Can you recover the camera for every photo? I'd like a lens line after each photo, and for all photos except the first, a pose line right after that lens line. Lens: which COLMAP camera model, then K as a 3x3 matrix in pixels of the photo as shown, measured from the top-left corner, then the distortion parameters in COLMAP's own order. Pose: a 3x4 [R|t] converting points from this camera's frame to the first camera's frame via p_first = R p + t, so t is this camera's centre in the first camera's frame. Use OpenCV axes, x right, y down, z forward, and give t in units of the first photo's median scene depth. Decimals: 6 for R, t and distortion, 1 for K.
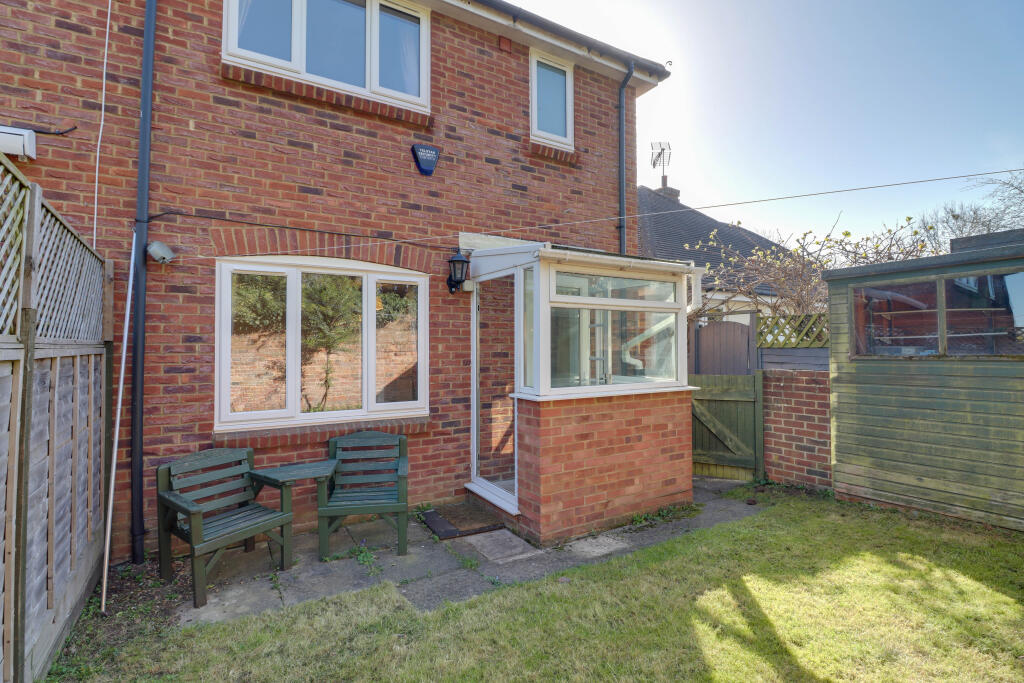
lens RADIAL K [[474.8, 0, 508.6], [0, 474.8, 336.5], [0, 0, 1]] dist [-0.000131, -0.013616]
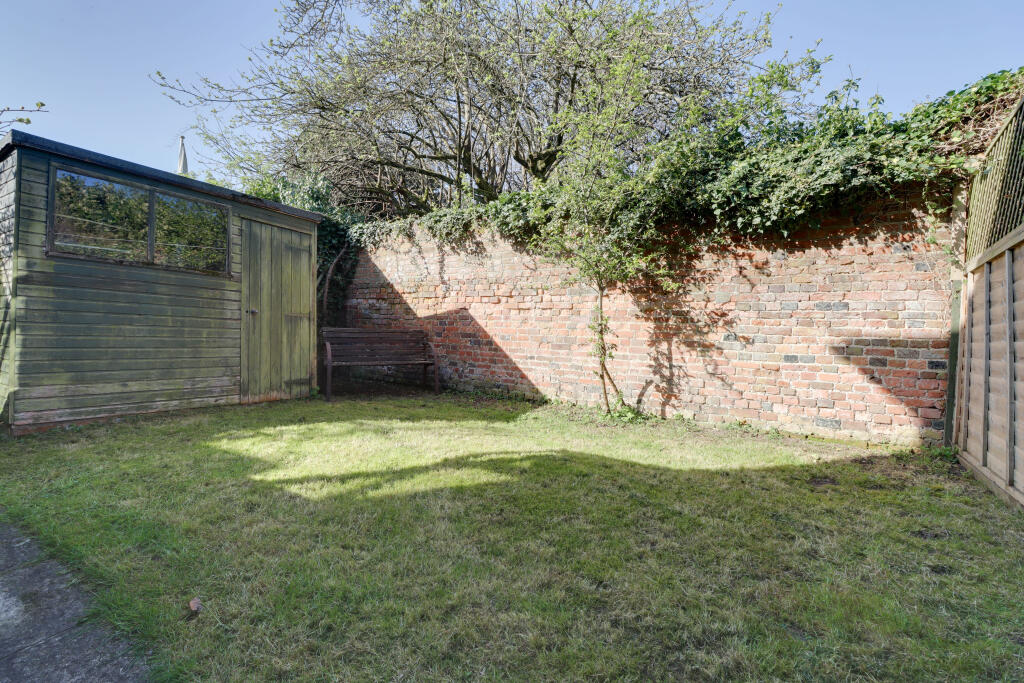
lens RADIAL K [[474.8, 0, 508.6], [0, 474.8, 336.5], [0, 0, 1]] dist [-0.000131, -0.013616]
pose [[-0.459214, -0.015616, 0.888188, -0.390112], [-0.067601, 0.997561, -0.017412, 0.167311], [-0.885750, -0.068038, -0.459150, 0.759661]]
